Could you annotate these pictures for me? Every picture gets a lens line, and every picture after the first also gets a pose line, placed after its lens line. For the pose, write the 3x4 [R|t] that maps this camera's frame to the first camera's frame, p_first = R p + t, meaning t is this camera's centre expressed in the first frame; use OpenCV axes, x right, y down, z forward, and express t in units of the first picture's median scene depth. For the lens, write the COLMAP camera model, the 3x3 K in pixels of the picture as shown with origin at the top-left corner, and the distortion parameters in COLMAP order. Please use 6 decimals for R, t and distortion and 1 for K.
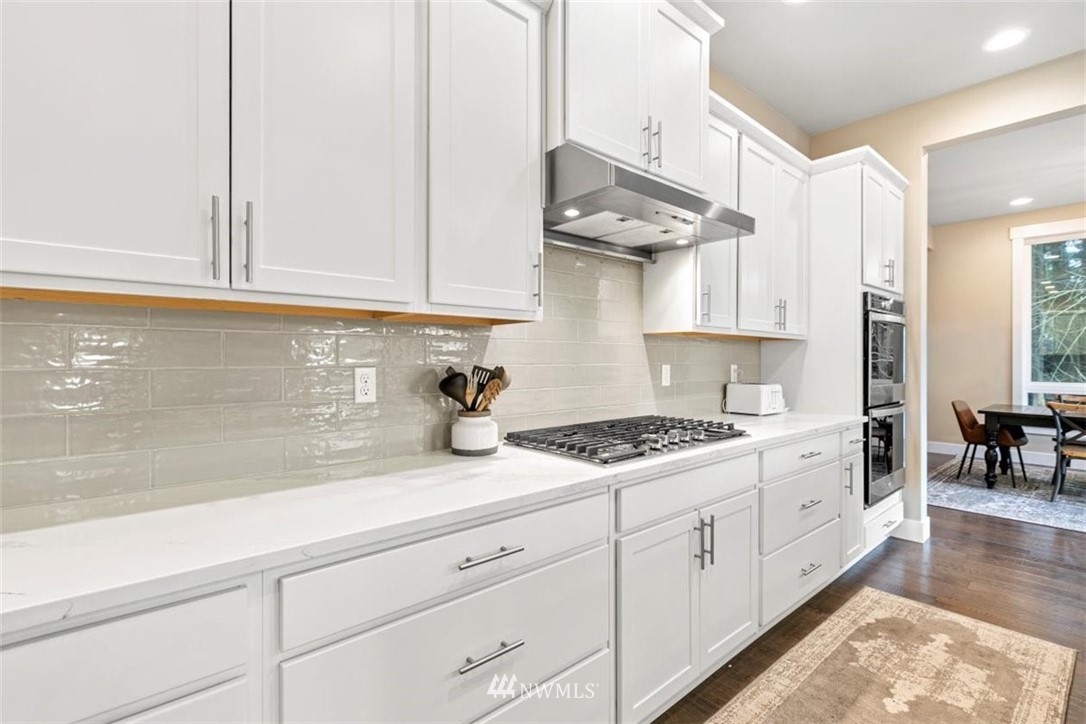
lens RADIAL K [[488.3, 0, 551.7], [0, 488.3, 359.9], [0, 0, 1]] dist [-0.001793, -0.000617]
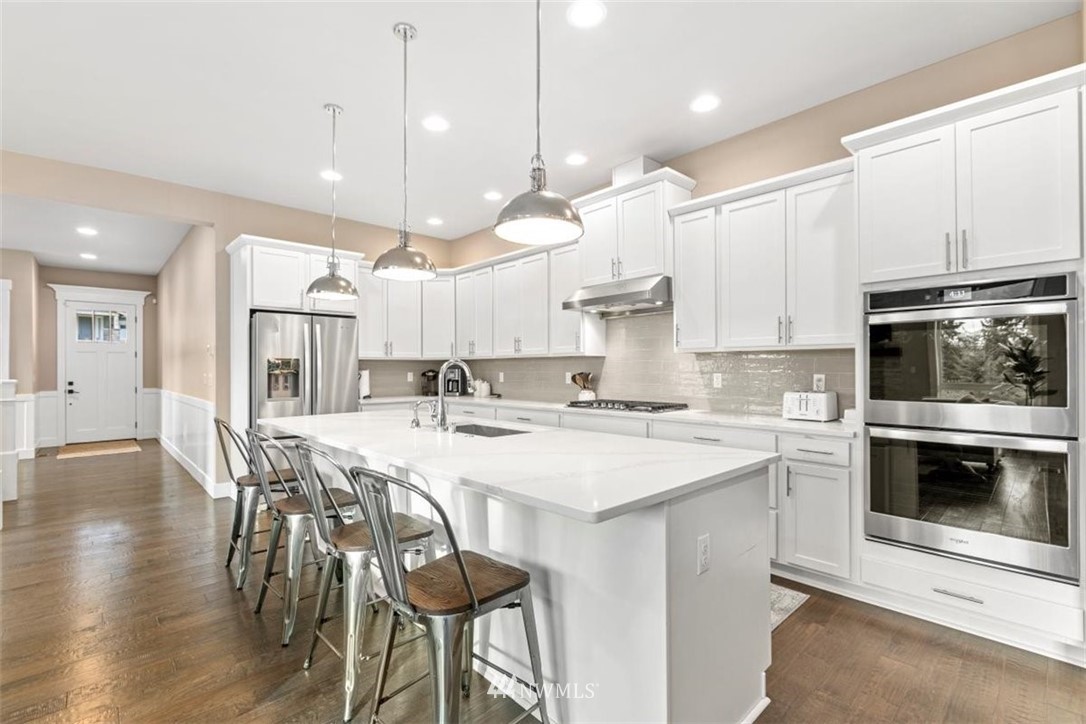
lens RADIAL K [[483.2, 0, 544.7], [0, 483.2, 367.2], [0, 0, 1]] dist [0.000362, -0.000005]
pose [[0.034165, -0.003284, -0.999411, 1.789427], [0.003644, 0.999988, -0.003161, -0.005409], [0.999410, -0.003534, 0.034177, 0.465579]]
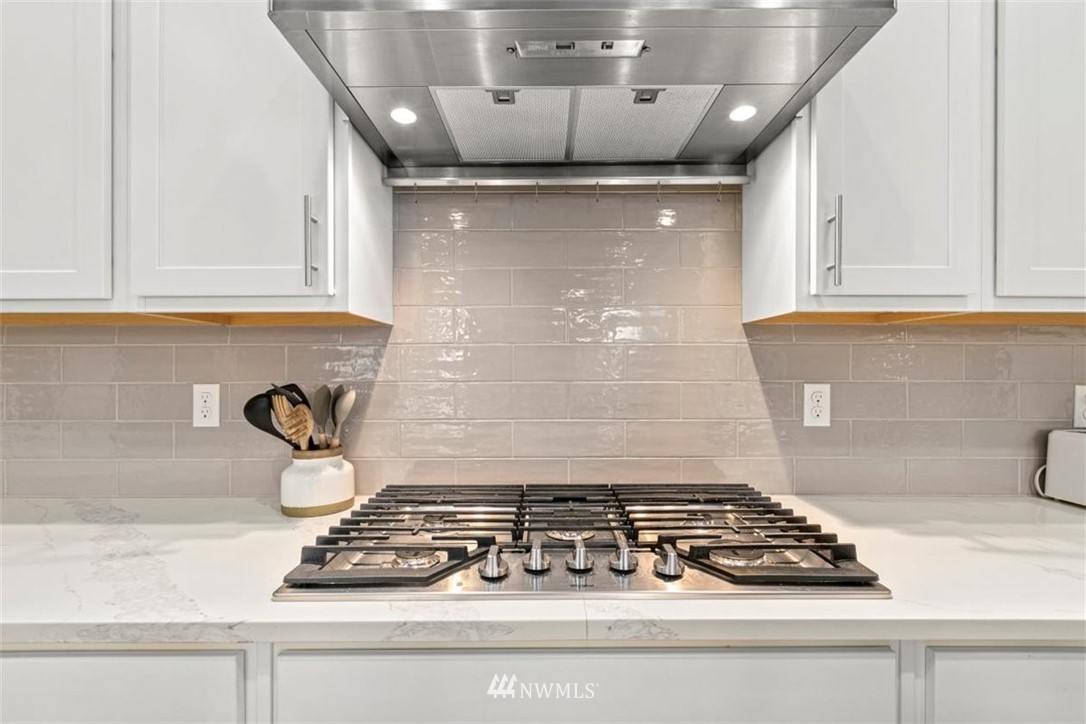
lens RADIAL K [[483.9, 0, 544.0], [0, 483.9, 373.9], [0, 0, 1]] dist [-0.000229, -0.000903]
pose [[0.751407, 0.004661, -0.659822, 0.375817], [0.000771, 0.999968, 0.007942, -0.005009], [0.659838, -0.006476, 0.751380, 0.481826]]
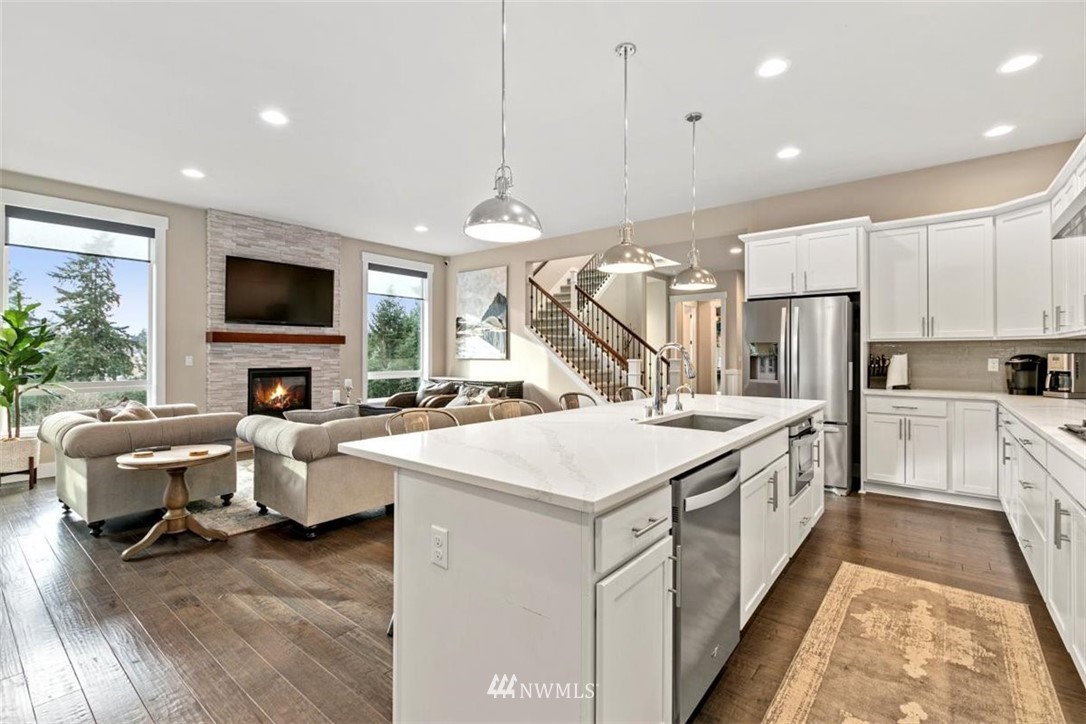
lens RADIAL K [[489.7, 0, 542.9], [0, 489.7, 349.2], [0, 0, 1]] dist [0.001867, -0.000167]
pose [[-0.984927, -0.002265, -0.172956, 1.145406], [-0.000953, 0.999970, -0.007669, -0.005641], [0.172968, -0.007389, -0.984900, 1.313824]]
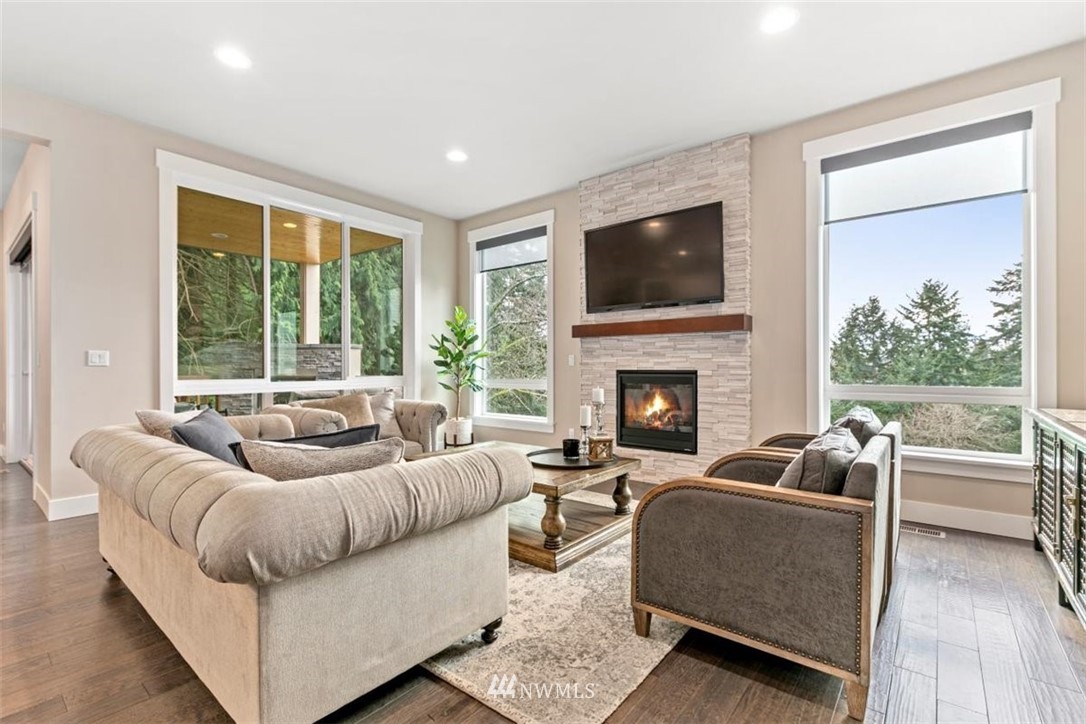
lens RADIAL K [[491.5, 0, 537.6], [0, 491.5, 360.4], [0, 0, 1]] dist [-0.000288, -0.000153]
pose [[-0.167238, 0.015780, 0.985790, 0.337238], [0.000879, 0.999874, -0.015857, 0.069418], [-0.985916, -0.001786, -0.167231, -0.861099]]
